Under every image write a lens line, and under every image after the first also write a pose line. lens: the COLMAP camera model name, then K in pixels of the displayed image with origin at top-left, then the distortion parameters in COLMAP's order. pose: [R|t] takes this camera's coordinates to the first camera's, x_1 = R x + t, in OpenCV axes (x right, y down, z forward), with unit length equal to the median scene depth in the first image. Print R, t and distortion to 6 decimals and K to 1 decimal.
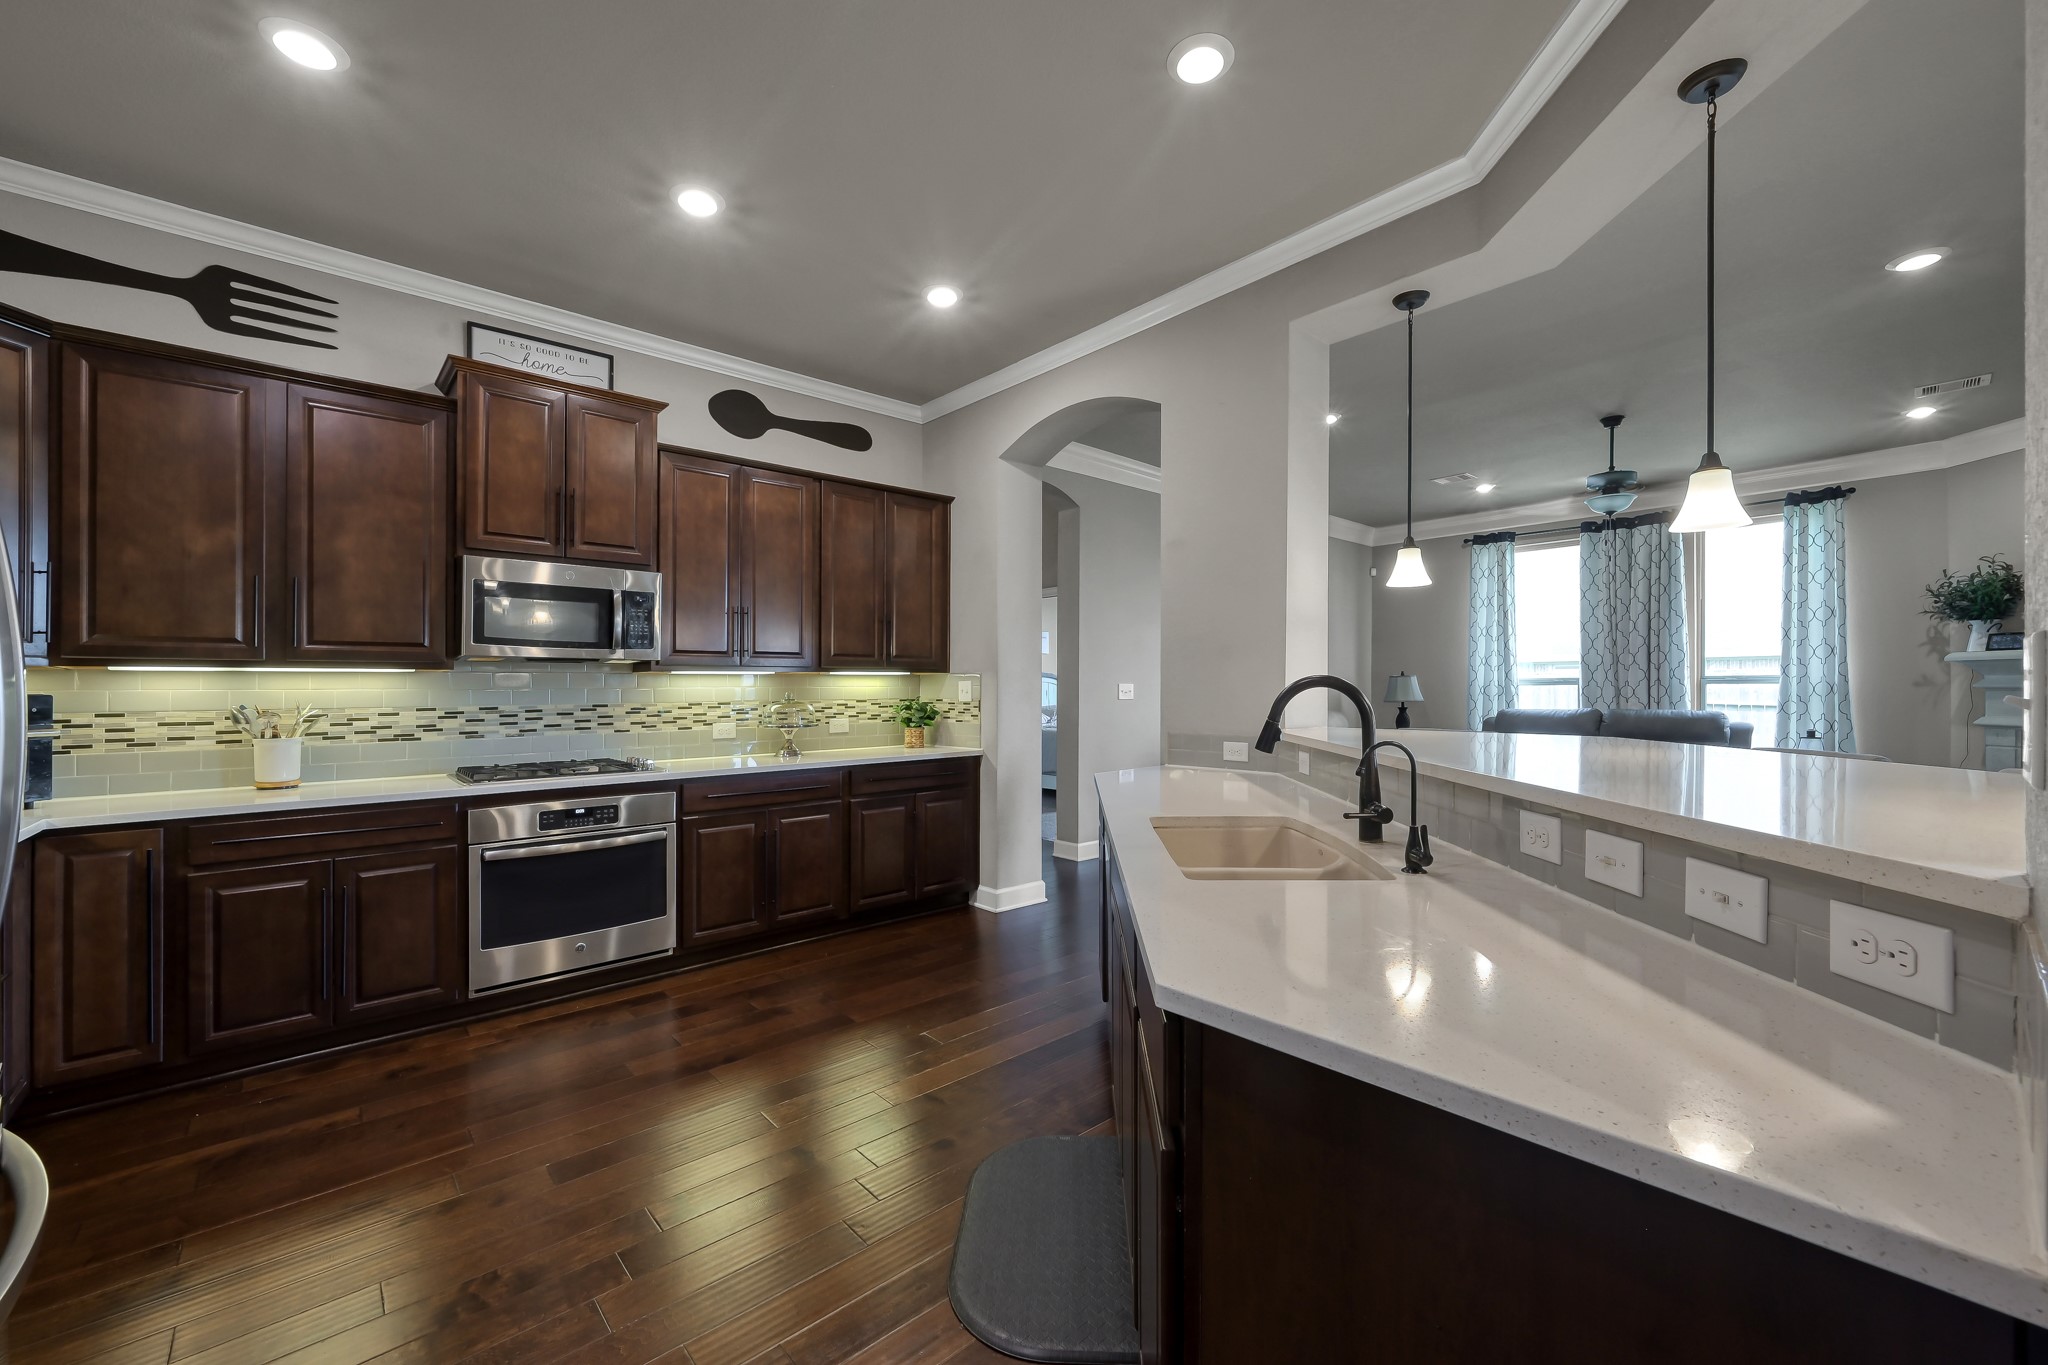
lens RADIAL K [[814.0, 0, 1026.8], [0, 814.0, 697.7], [0, 0, 1]] dist [0.000634, 0.000184]
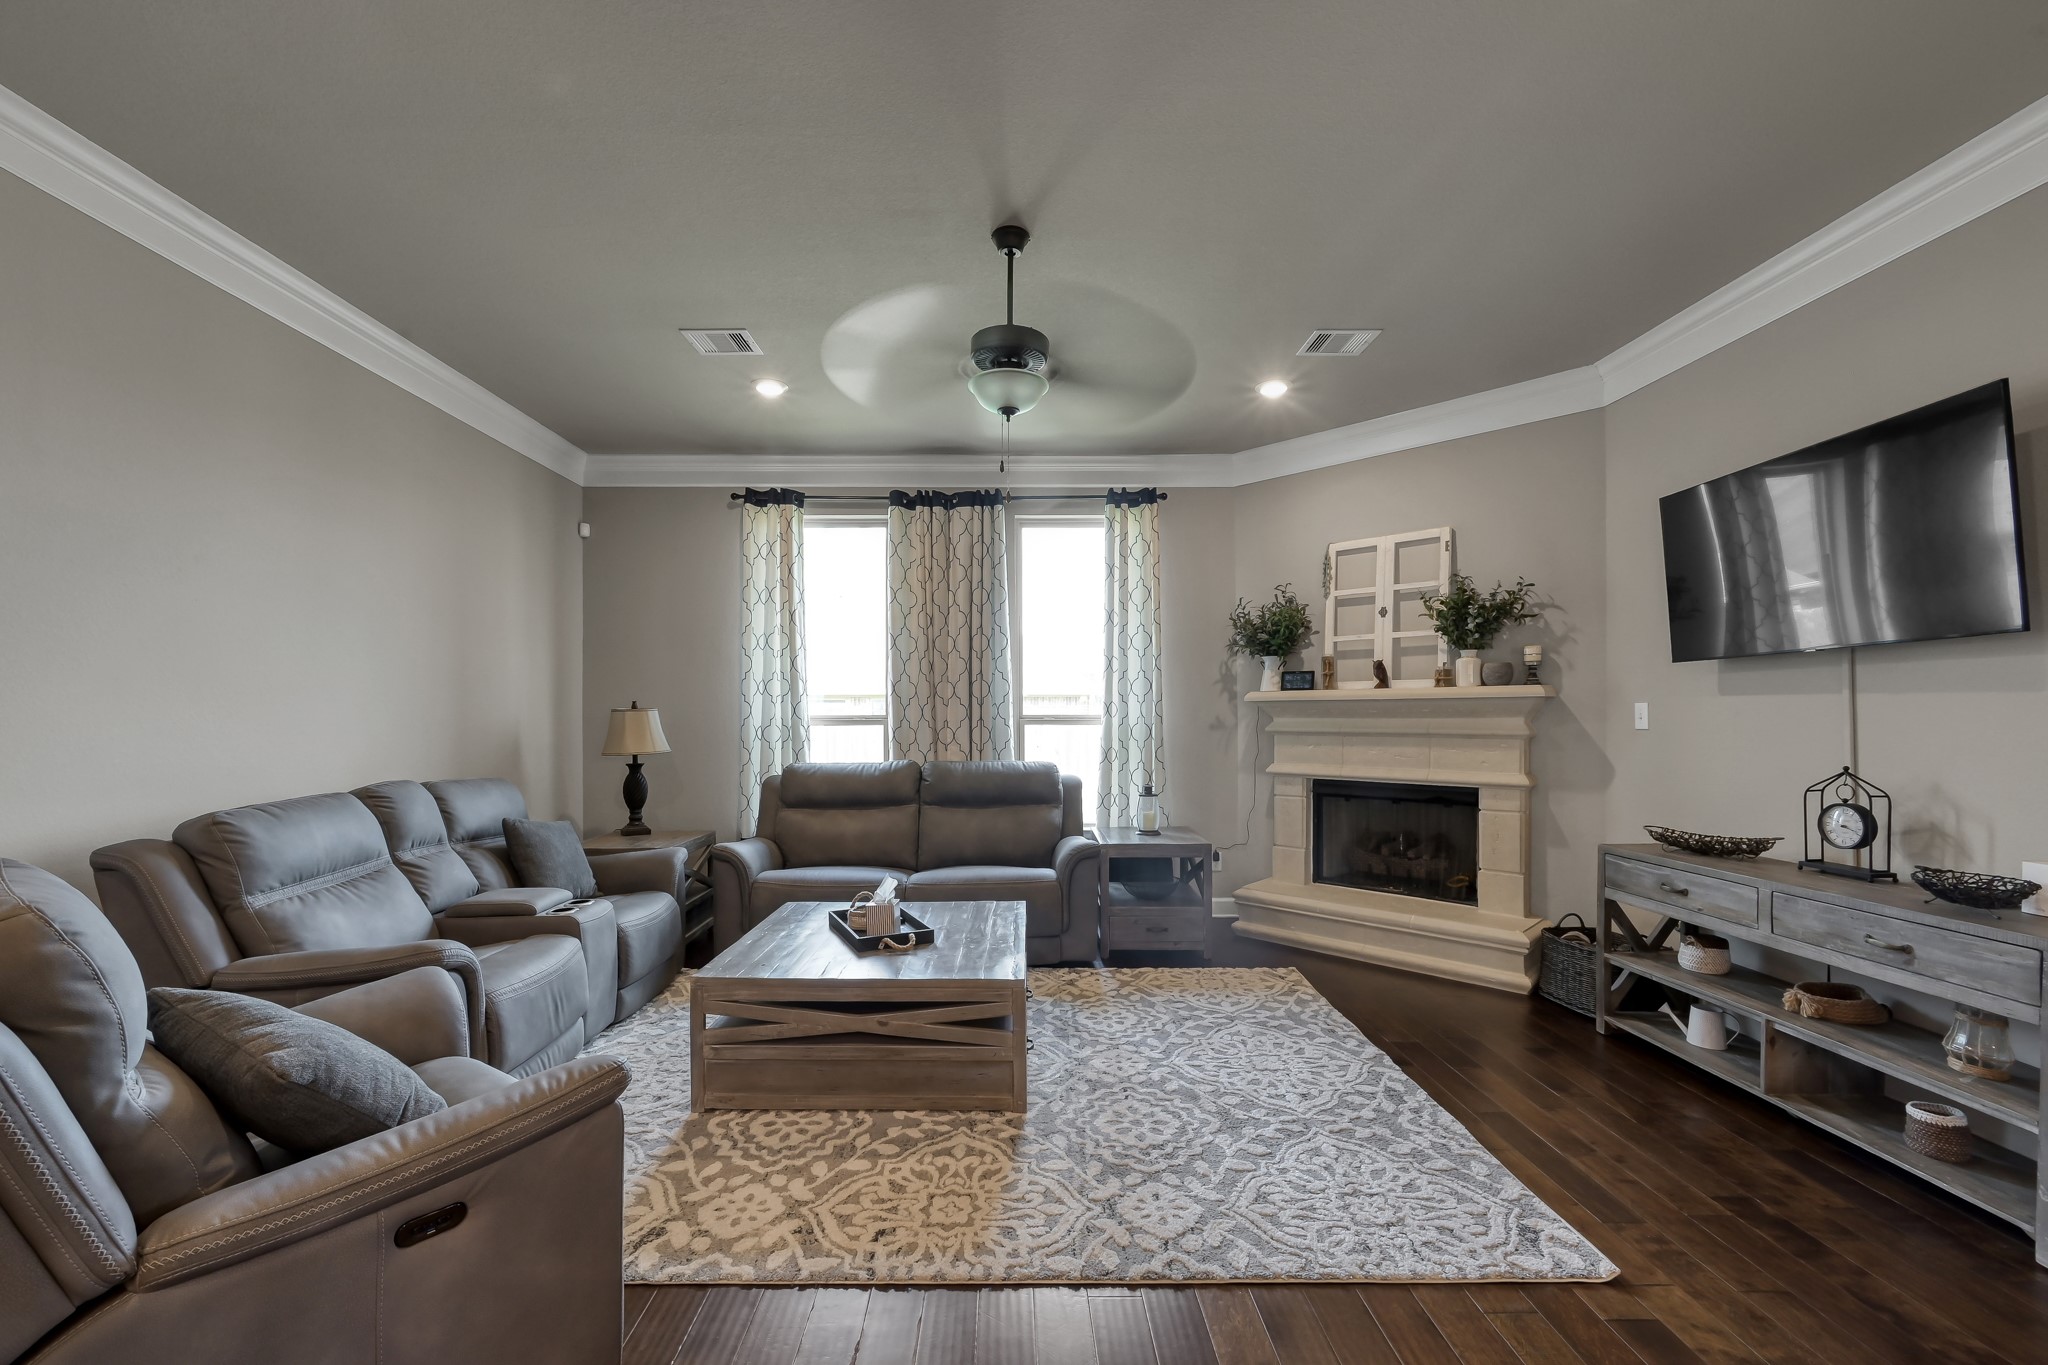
lens RADIAL K [[828.3, 0, 1012.3], [0, 828.3, 721.4], [0, 0, 1]] dist [-0.000546, 0.000016]
pose [[0.662676, 0.002222, 0.748903, 0.357431], [0.005760, 0.999951, -0.008063, -0.021350], [-0.748884, 0.009656, 0.662631, 0.734847]]
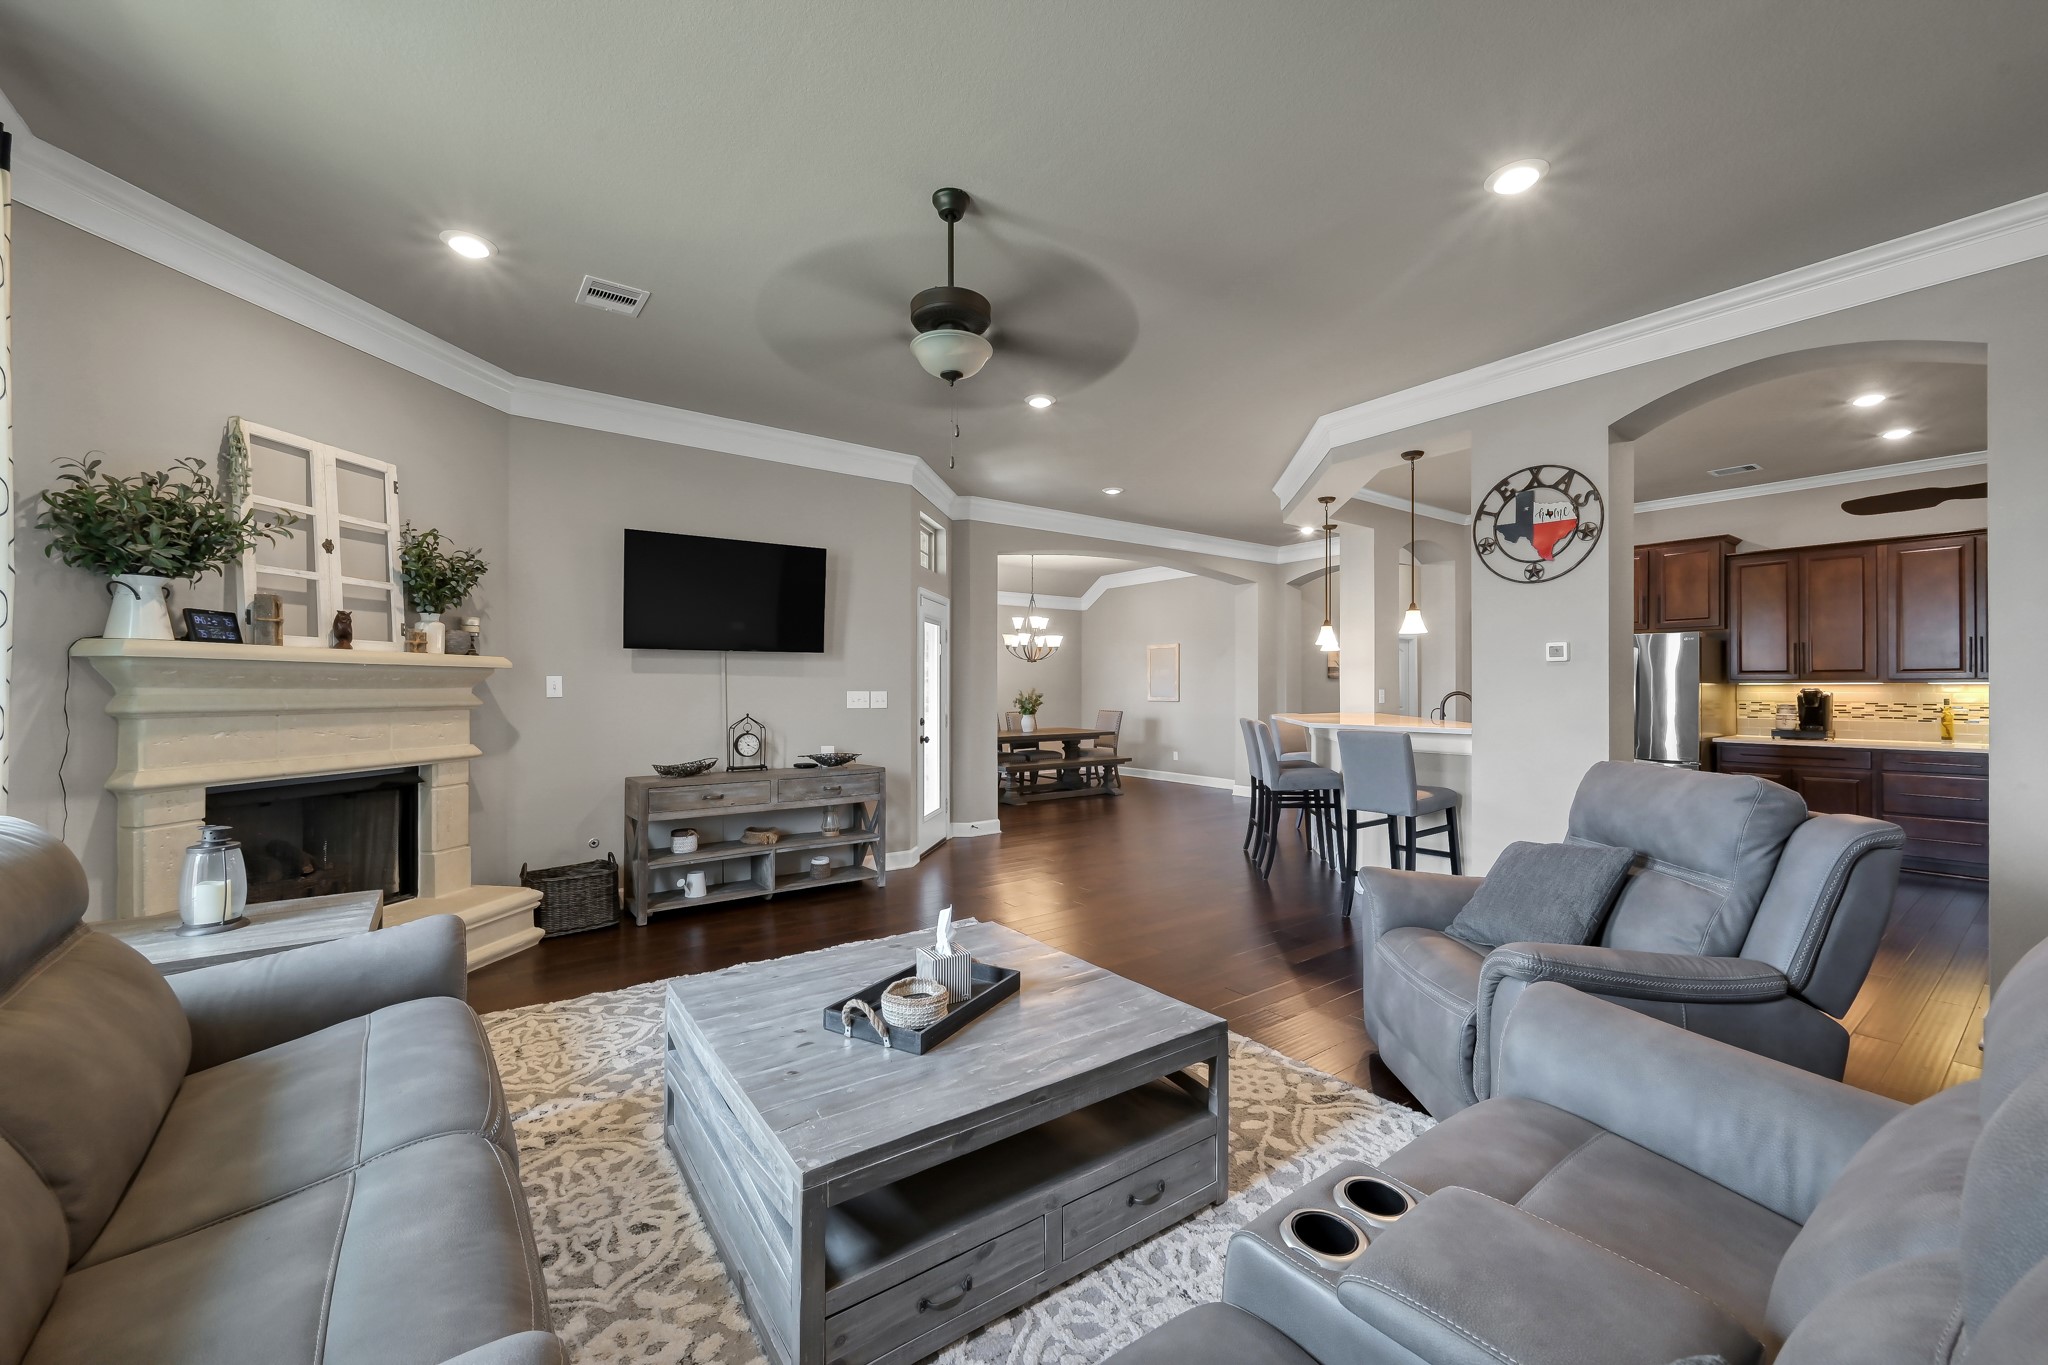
lens RADIAL K [[807.0, 0, 1035.3], [0, 807.0, 685.5], [0, 0, 1]] dist [0.001263, 0.000193]
pose [[-0.996085, 0.005821, 0.088214, 0.709620], [0.006550, 0.999947, 0.007970, -0.035134], [-0.088162, 0.008517, -0.996070, 1.741616]]
